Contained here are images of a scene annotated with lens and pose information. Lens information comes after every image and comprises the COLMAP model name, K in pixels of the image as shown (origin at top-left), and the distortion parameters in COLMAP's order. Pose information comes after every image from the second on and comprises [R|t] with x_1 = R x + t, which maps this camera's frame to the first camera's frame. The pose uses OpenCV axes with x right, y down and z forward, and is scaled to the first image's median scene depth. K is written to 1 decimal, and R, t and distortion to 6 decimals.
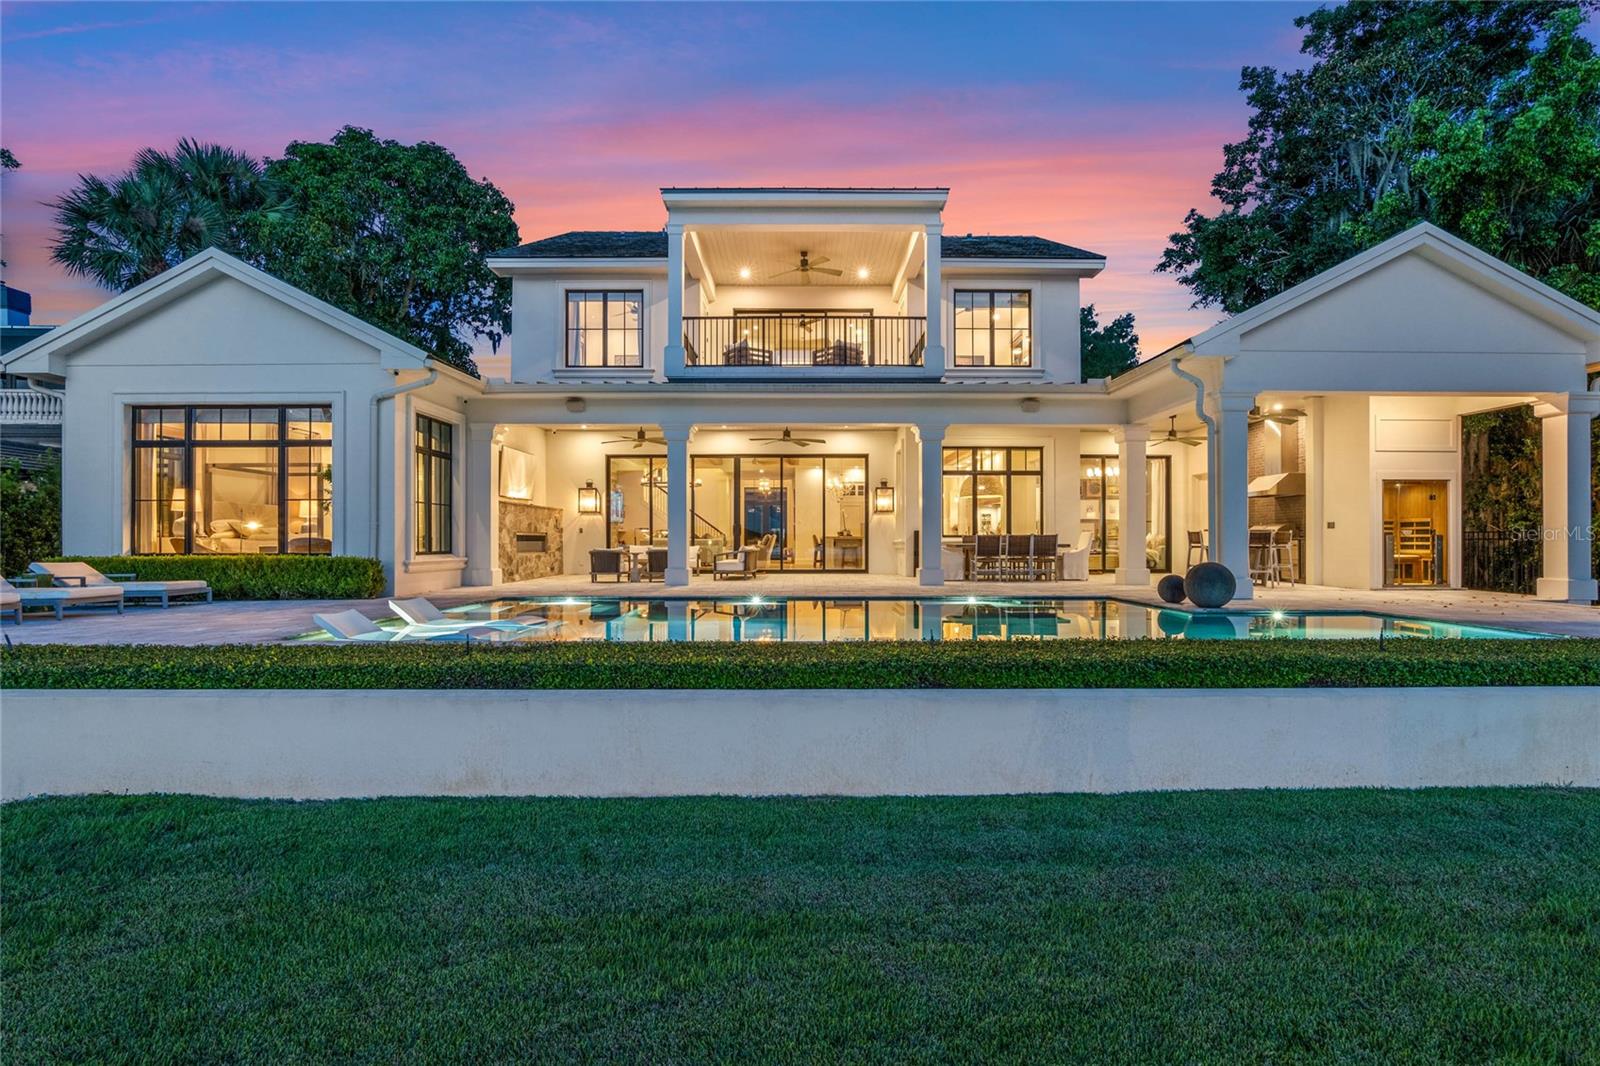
lens RADIAL K [[735.9, 0, 804.5], [0, 735.9, 536.9], [0, 0, 1]] dist [-0.023252, 0.004822]
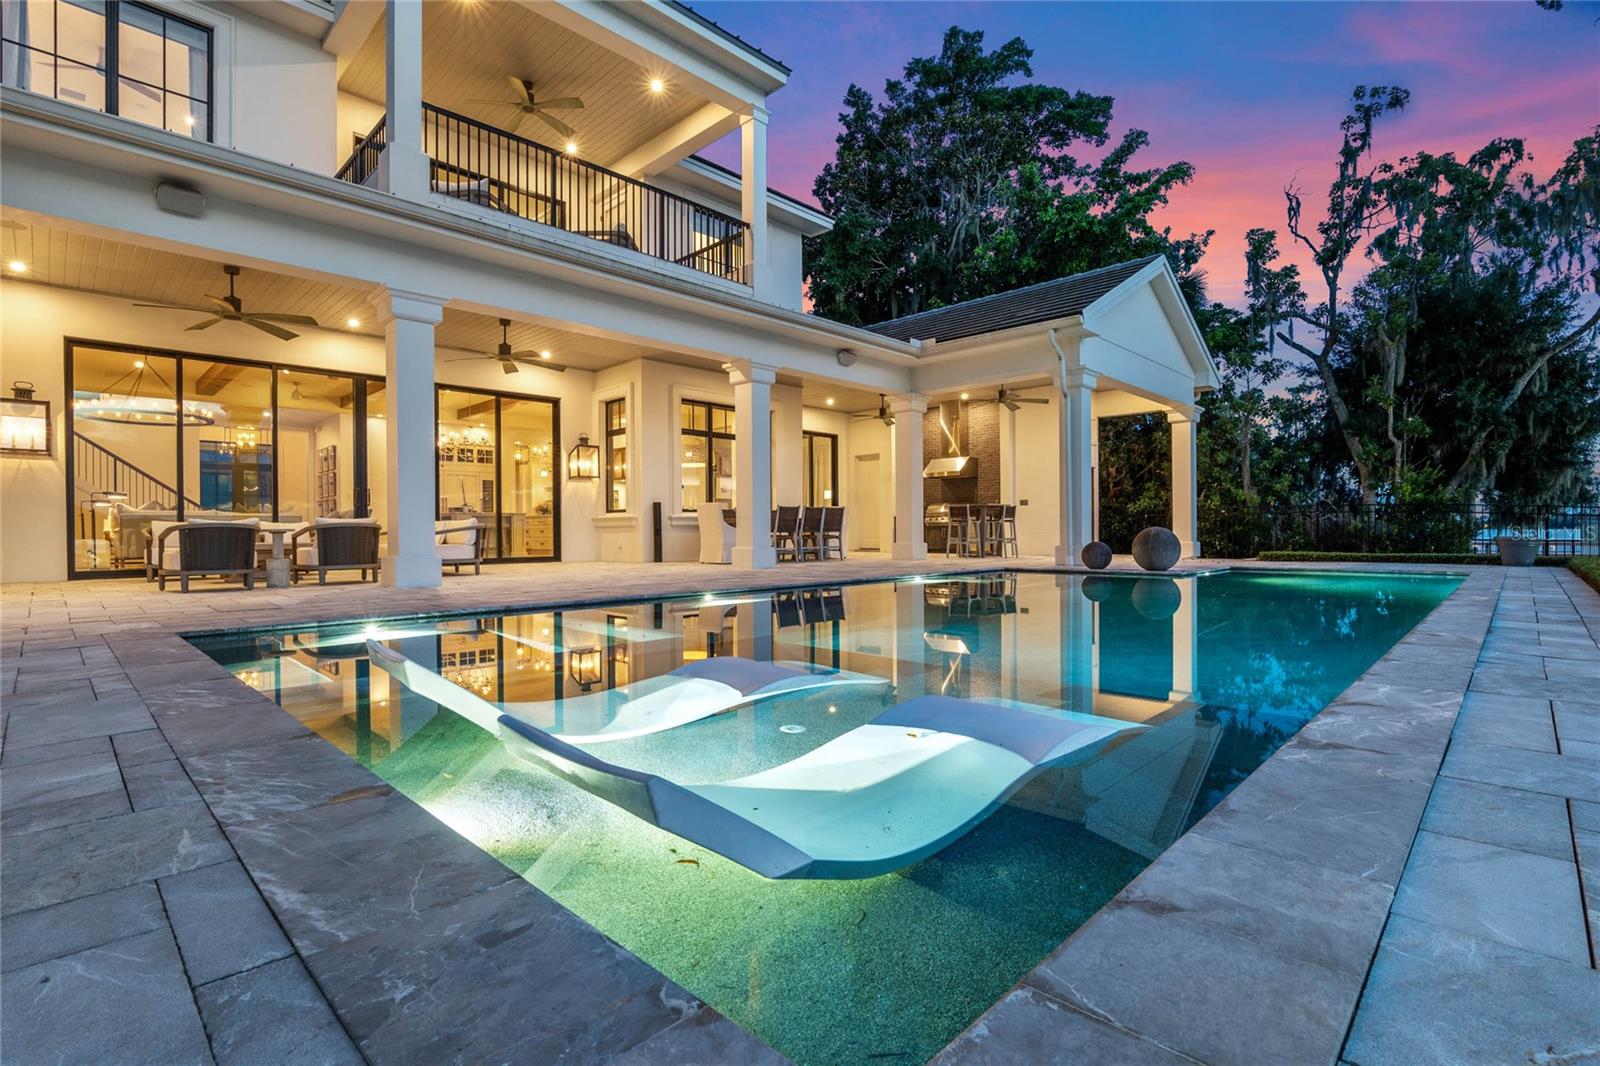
lens RADIAL K [[750.7, 0, 800.0], [0, 750.7, 533.0], [0, 0, 1]] dist [-0.021313, 0.001125]
pose [[0.701786, -0.006270, 0.712361, -0.311112], [0.004270, 0.999980, 0.004595, 0.021131], [-0.712375, -0.000183, 0.701799, 0.348743]]
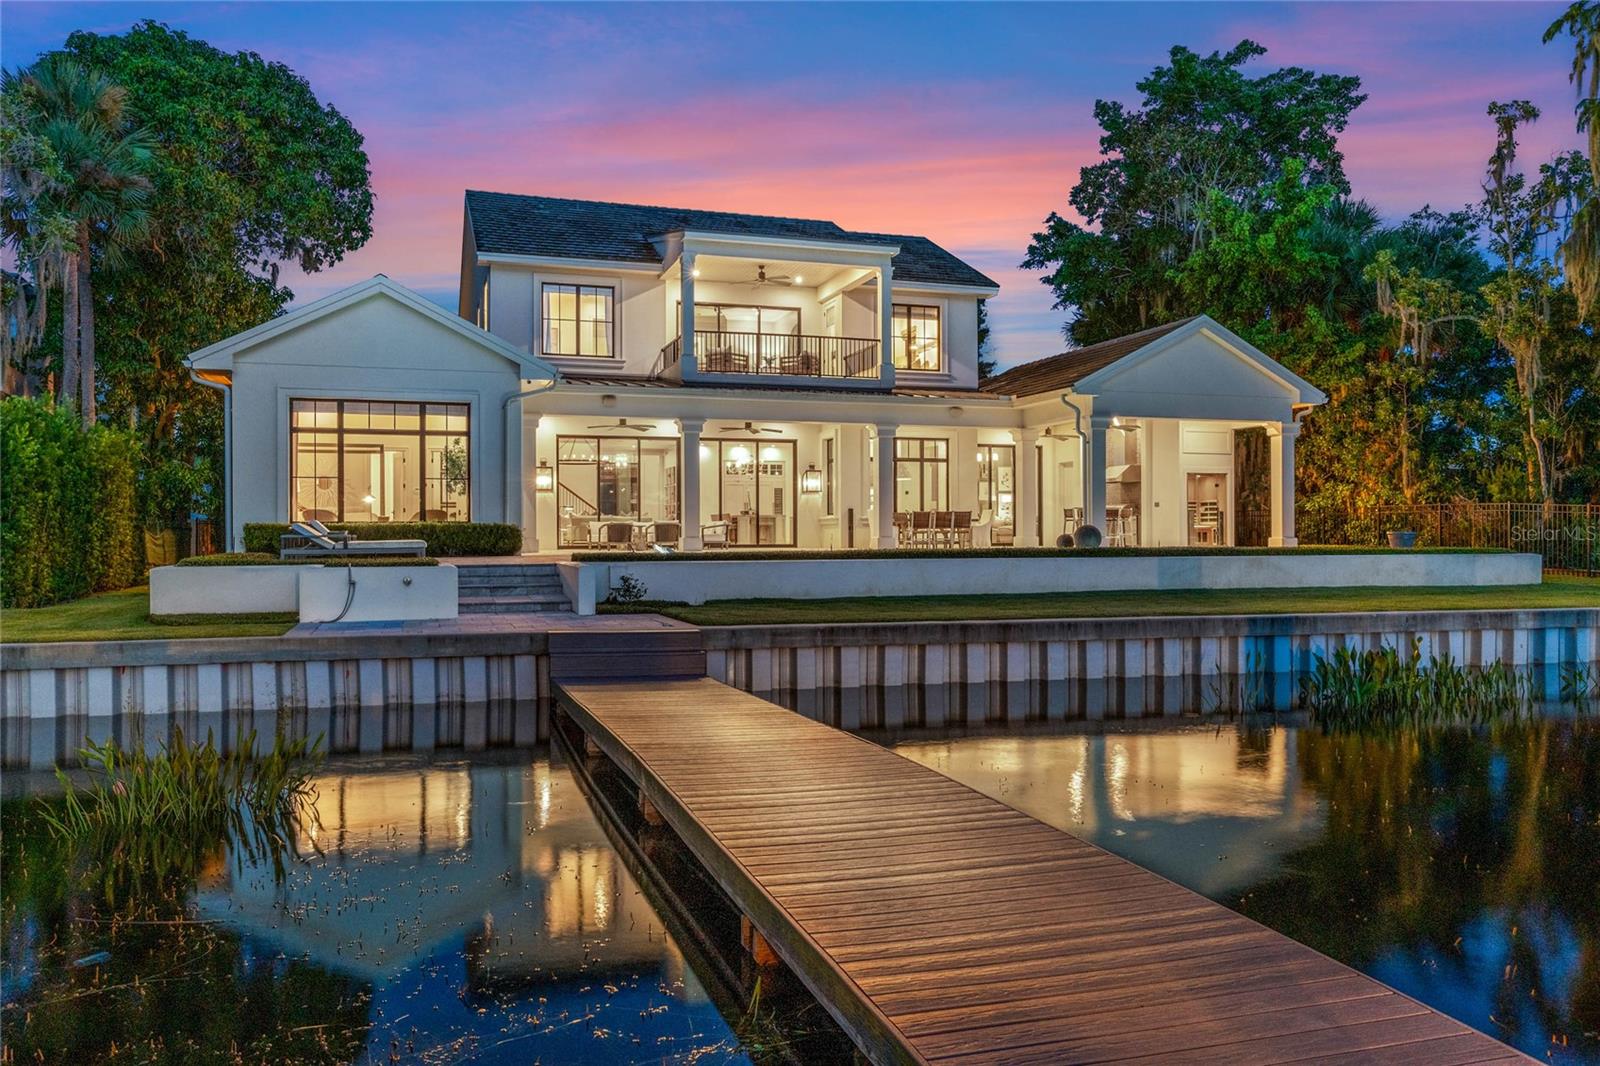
lens RADIAL K [[1192.7, 0, 793.3], [0, 1192.7, 522.8], [0, 0, 1]] dist [-0.001146, 0.002317]
pose [[0.953155, 0.000430, 0.302481, -0.518161], [0.001729, 0.999975, -0.006870, 0.027830], [-0.302476, 0.007071, 0.953131, -0.793562]]
